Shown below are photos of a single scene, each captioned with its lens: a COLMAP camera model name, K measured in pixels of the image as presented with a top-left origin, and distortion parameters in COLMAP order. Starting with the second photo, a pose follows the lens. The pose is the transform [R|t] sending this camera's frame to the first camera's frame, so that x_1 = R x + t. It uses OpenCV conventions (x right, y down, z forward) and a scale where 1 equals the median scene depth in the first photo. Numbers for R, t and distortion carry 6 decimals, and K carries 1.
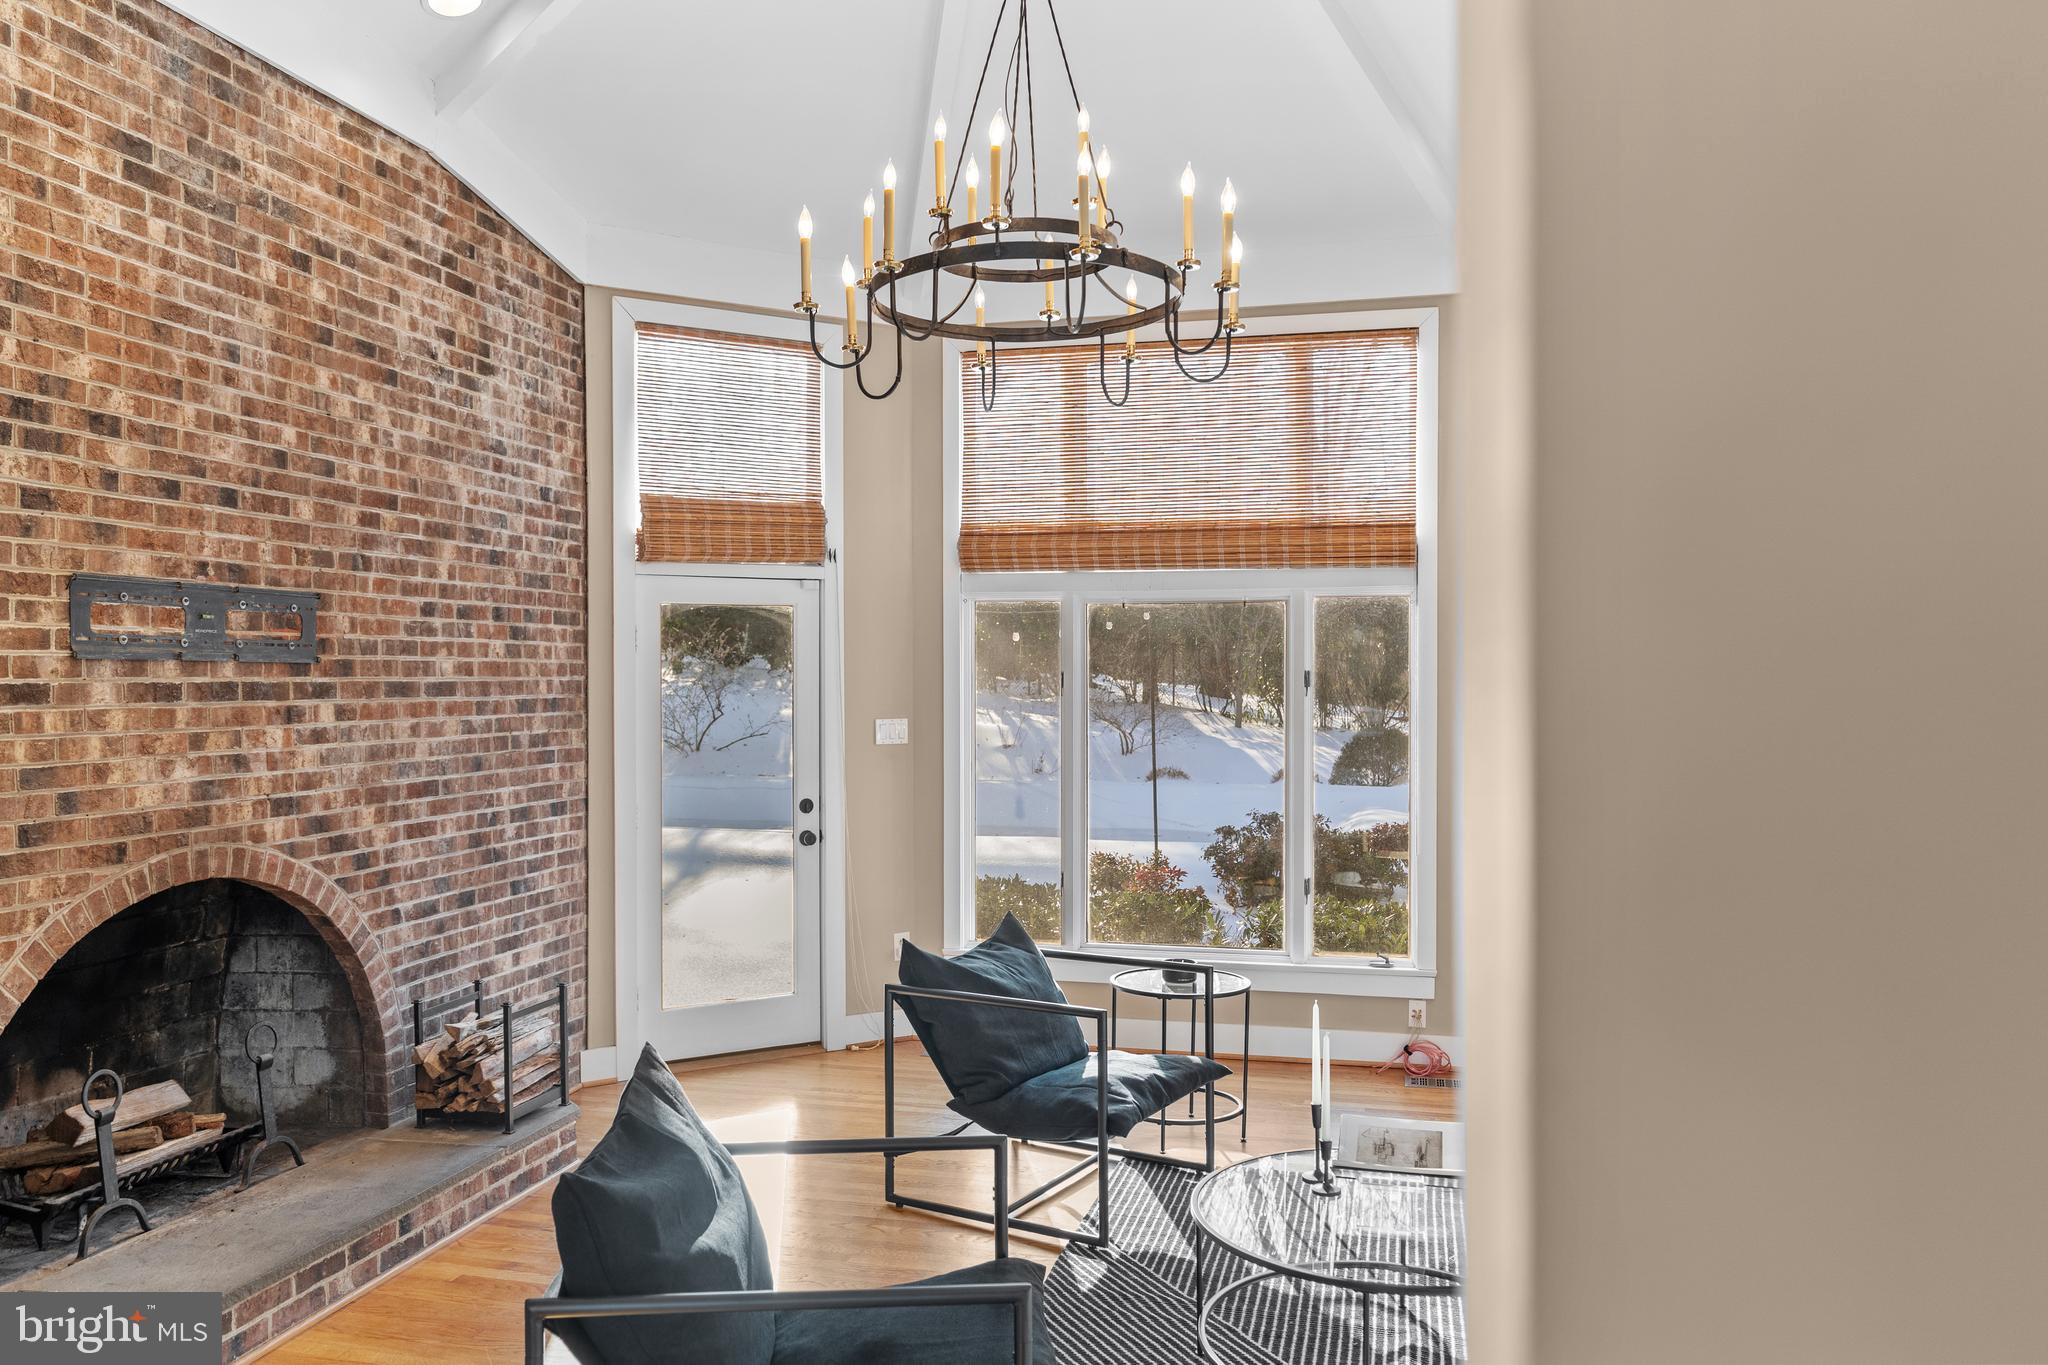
lens RADIAL K [[1475.3, 0, 1024.0], [0, 1475.3, 682.5], [0, 0, 1]] dist [-0.004019, 0.006930]
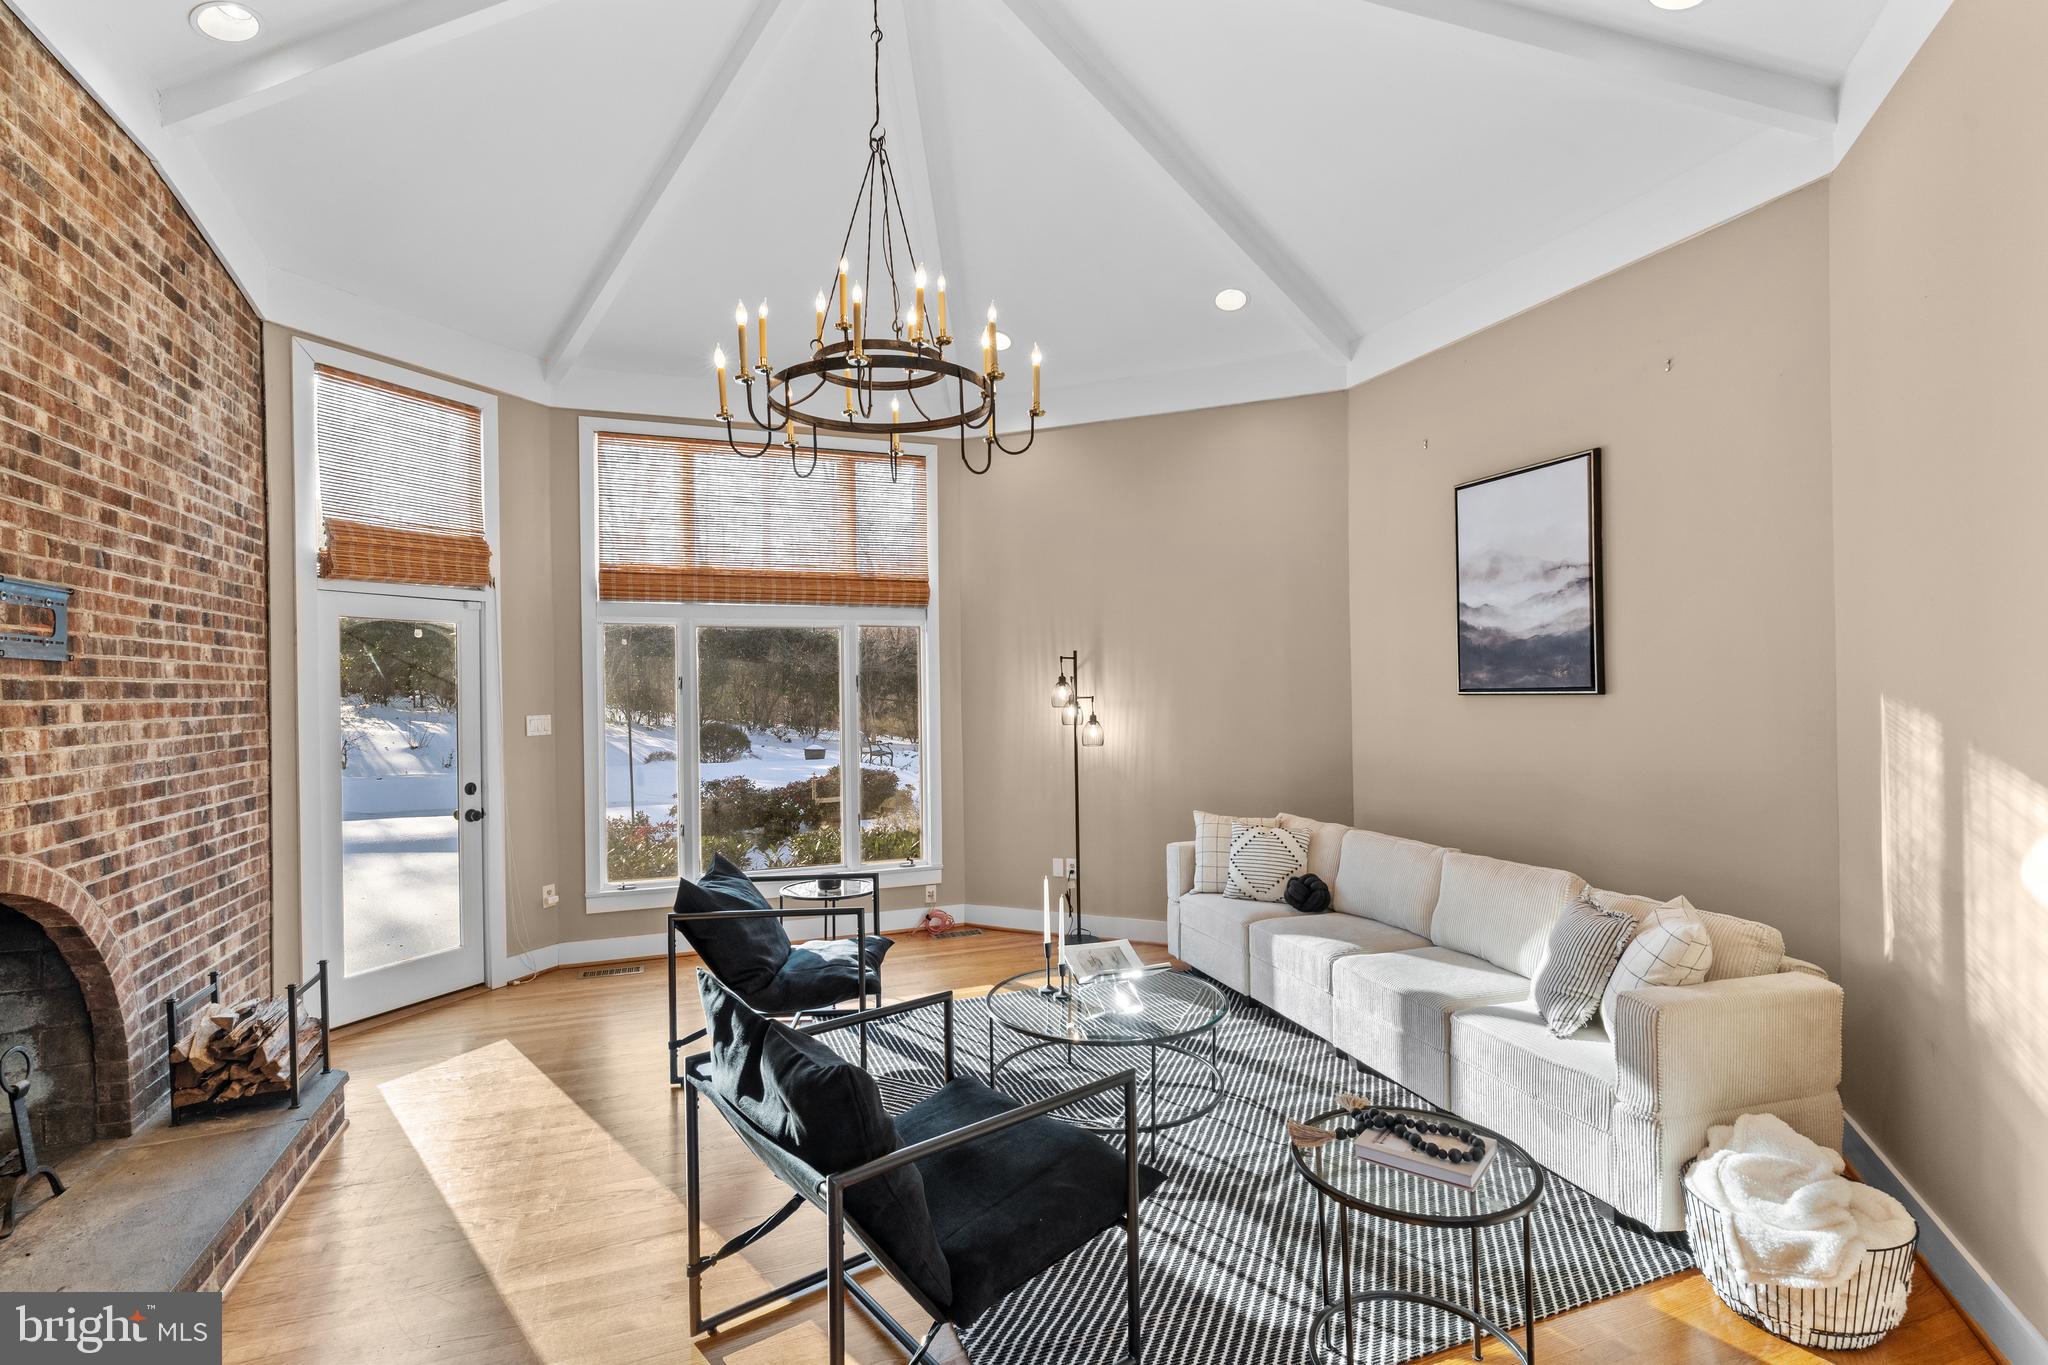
lens RADIAL K [[969.1, 0, 1024.0], [0, 969.1, 682.5], [0, 0, 1]] dist [0.001851, -0.000592]
pose [[0.822715, -0.007163, 0.568409, -0.294113], [0.014791, 0.999852, -0.008807, 0.013701], [-0.568262, 0.015653, 0.822699, 0.117473]]
